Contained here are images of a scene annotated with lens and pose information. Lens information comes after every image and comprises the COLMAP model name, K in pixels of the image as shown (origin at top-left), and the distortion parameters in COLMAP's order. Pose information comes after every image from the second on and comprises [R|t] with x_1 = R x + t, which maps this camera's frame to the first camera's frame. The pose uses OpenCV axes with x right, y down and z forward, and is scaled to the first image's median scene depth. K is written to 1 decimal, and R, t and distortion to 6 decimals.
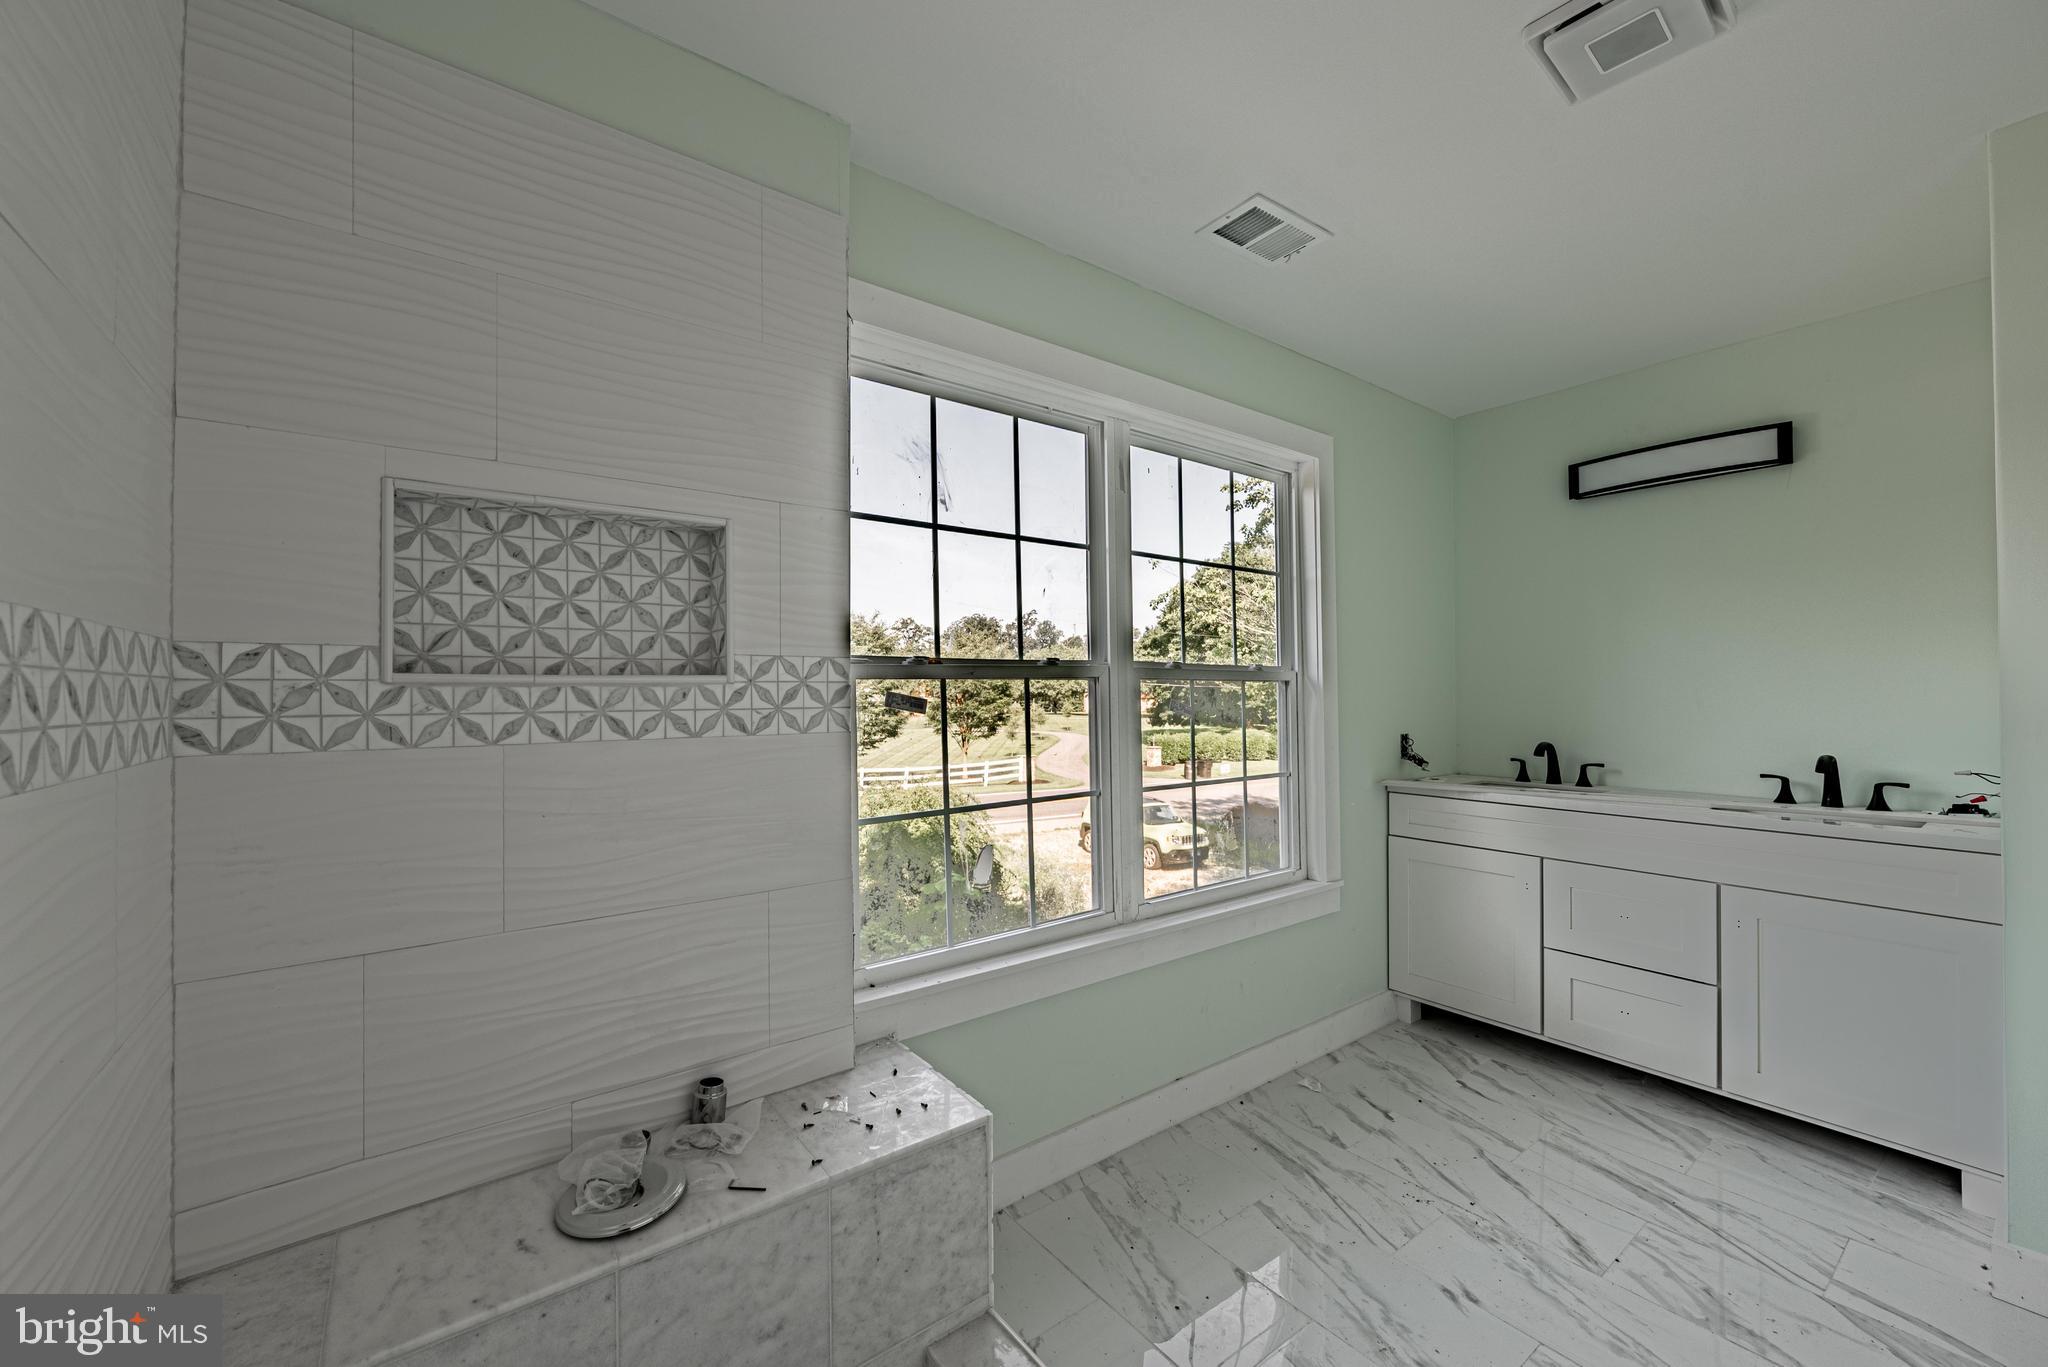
lens RADIAL K [[812.3, 0, 1023.5], [0, 812.3, 685.6], [0, 0, 1]] dist [0.005242, -0.000147]
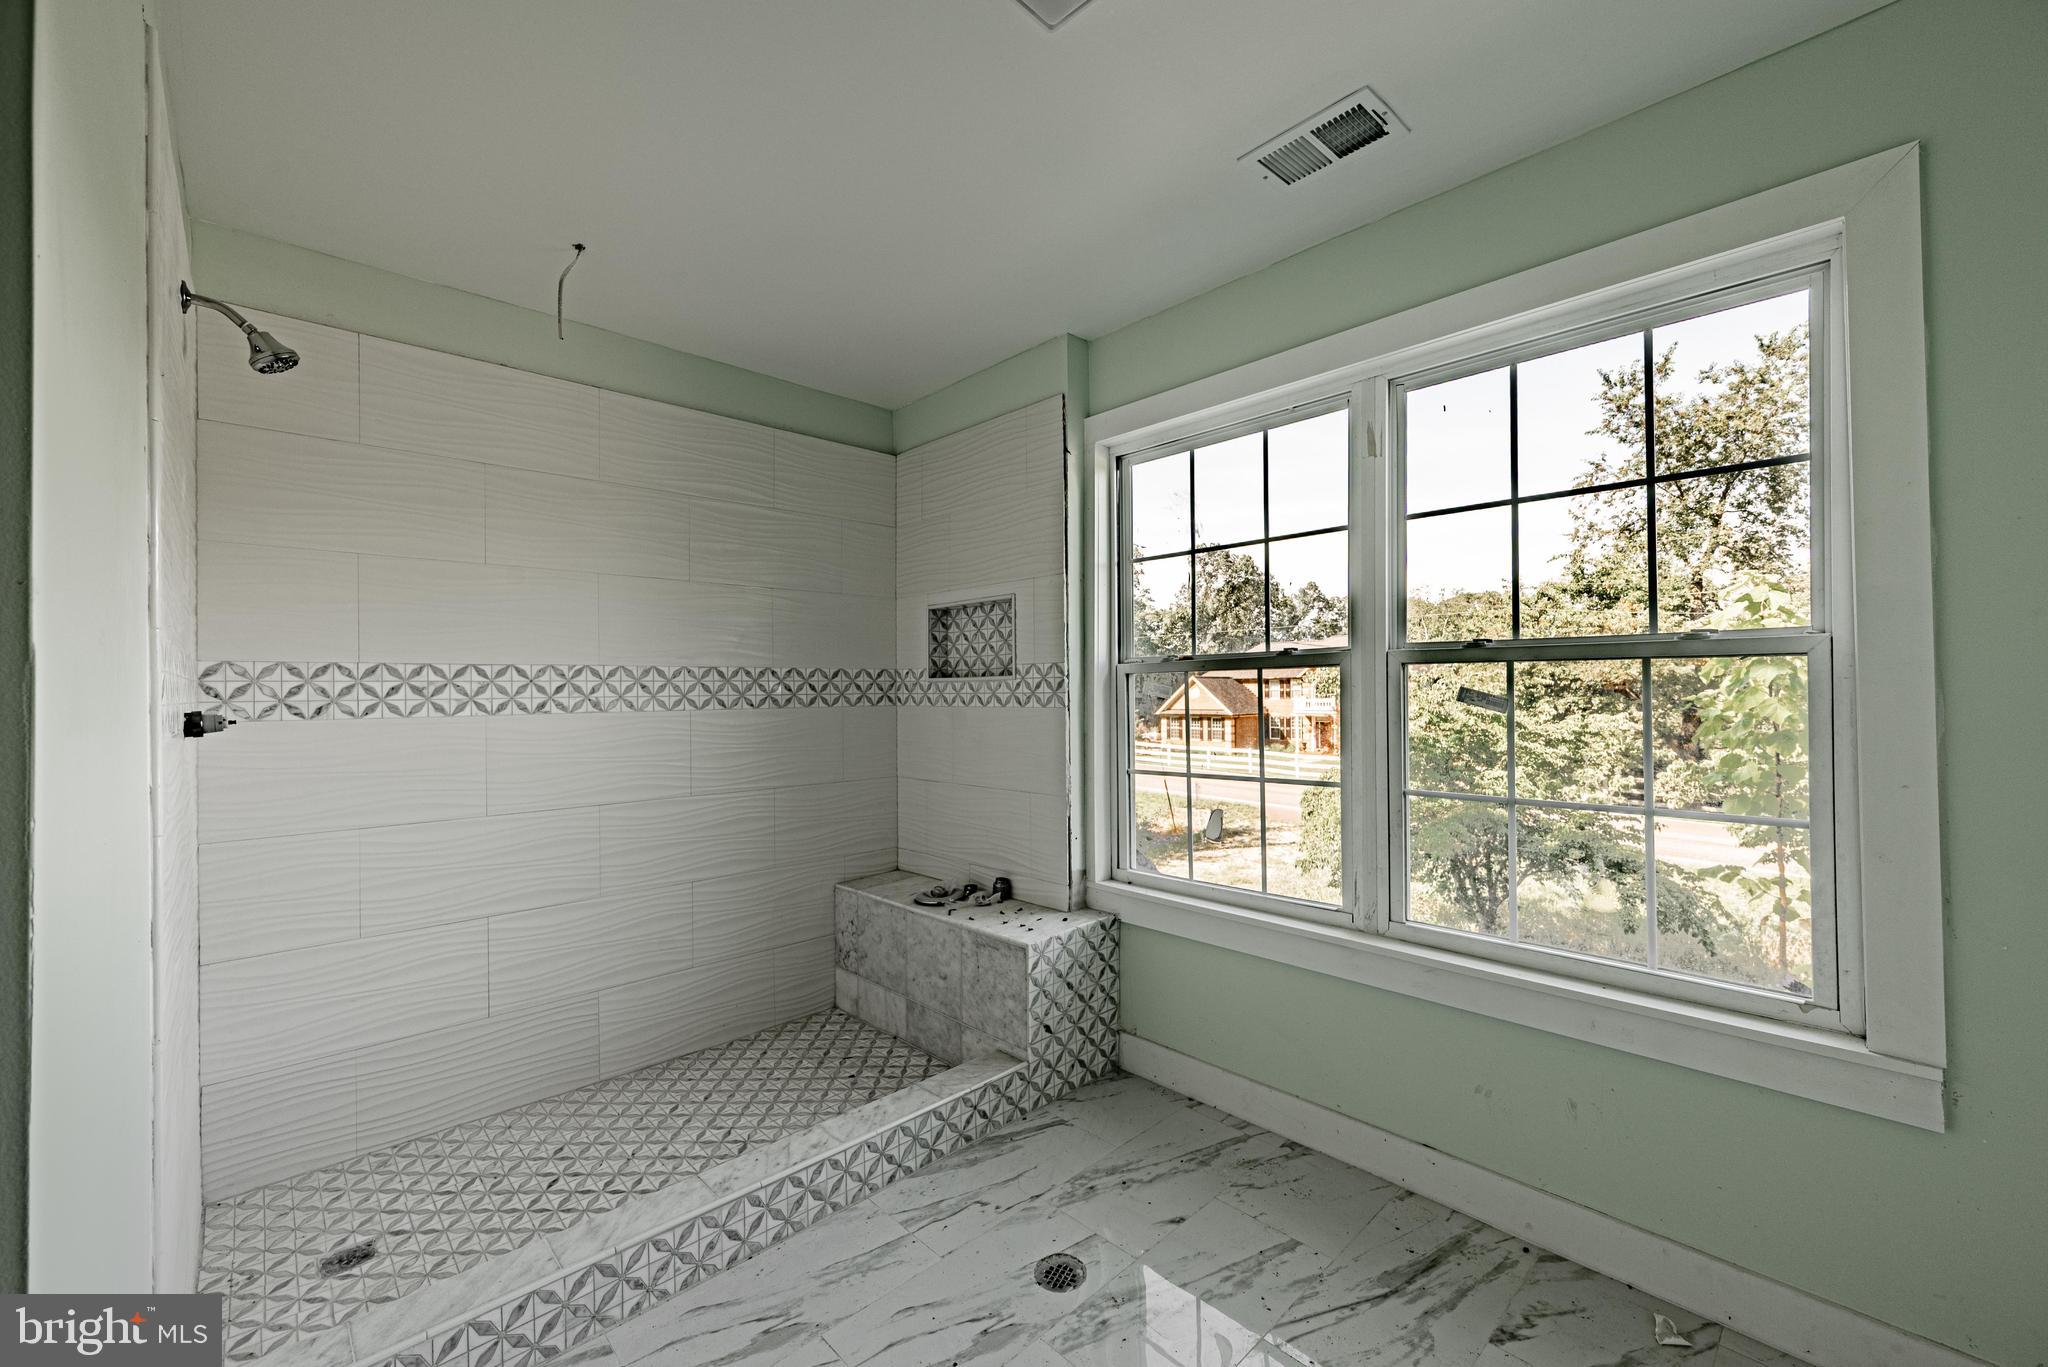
lens RADIAL K [[812.3, 0, 1023.4], [0, 812.3, 685.6], [0, 0, 1]] dist [0.005242, -0.000147]
pose [[0.110686, -0.003175, -0.993850, 1.494180], [0.018289, 0.999832, -0.001157, 0.013875], [0.993687, -0.018049, 0.110725, 0.782769]]
